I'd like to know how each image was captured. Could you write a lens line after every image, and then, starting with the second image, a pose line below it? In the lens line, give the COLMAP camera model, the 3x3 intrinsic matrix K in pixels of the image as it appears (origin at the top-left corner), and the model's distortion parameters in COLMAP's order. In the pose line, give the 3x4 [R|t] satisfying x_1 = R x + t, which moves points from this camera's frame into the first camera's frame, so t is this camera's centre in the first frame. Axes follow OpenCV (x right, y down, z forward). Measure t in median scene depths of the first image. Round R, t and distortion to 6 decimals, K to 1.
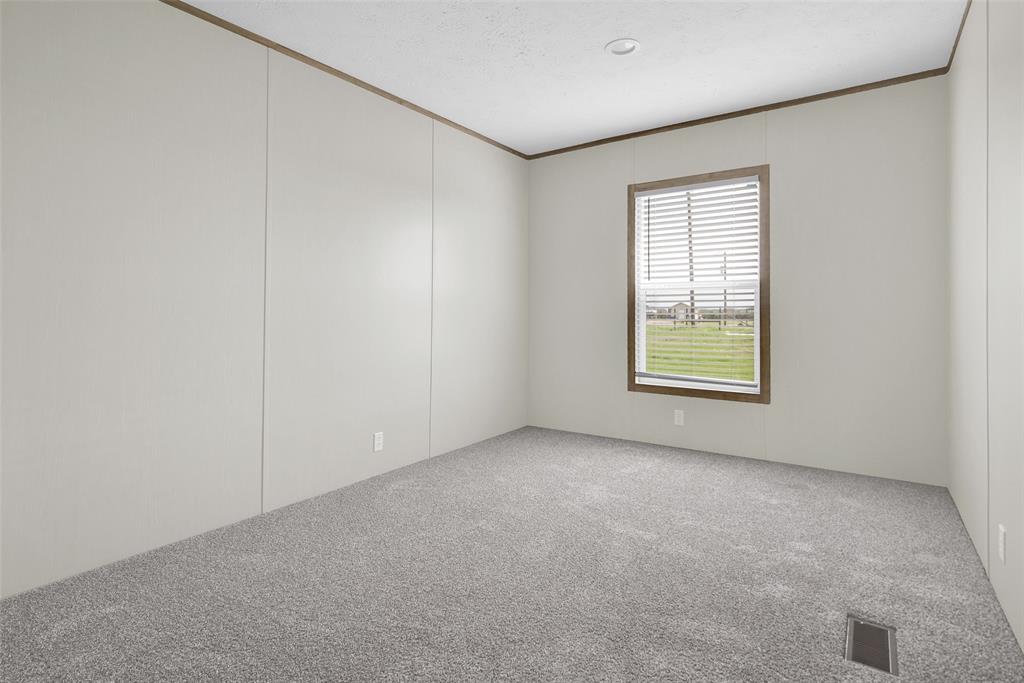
lens RADIAL K [[515.0, 0, 516.8], [0, 515.0, 301.5], [0, 0, 1]] dist [0.004322, 0.000258]
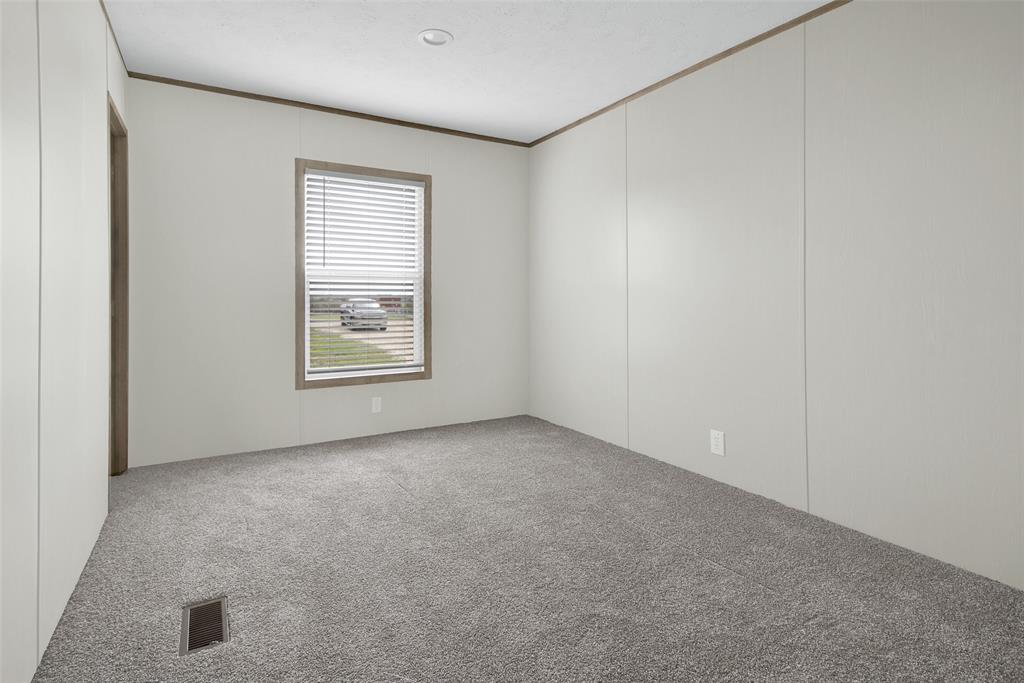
lens RADIAL K [[515.0, 0, 516.8], [0, 515.0, 301.5], [0, 0, 1]] dist [0.004322, 0.000258]
pose [[0.418127, 0.000961, 0.908388, -0.448822], [-0.017578, 0.999821, 0.007034, 0.008782], [-0.908219, -0.018908, 0.418069, 0.297869]]
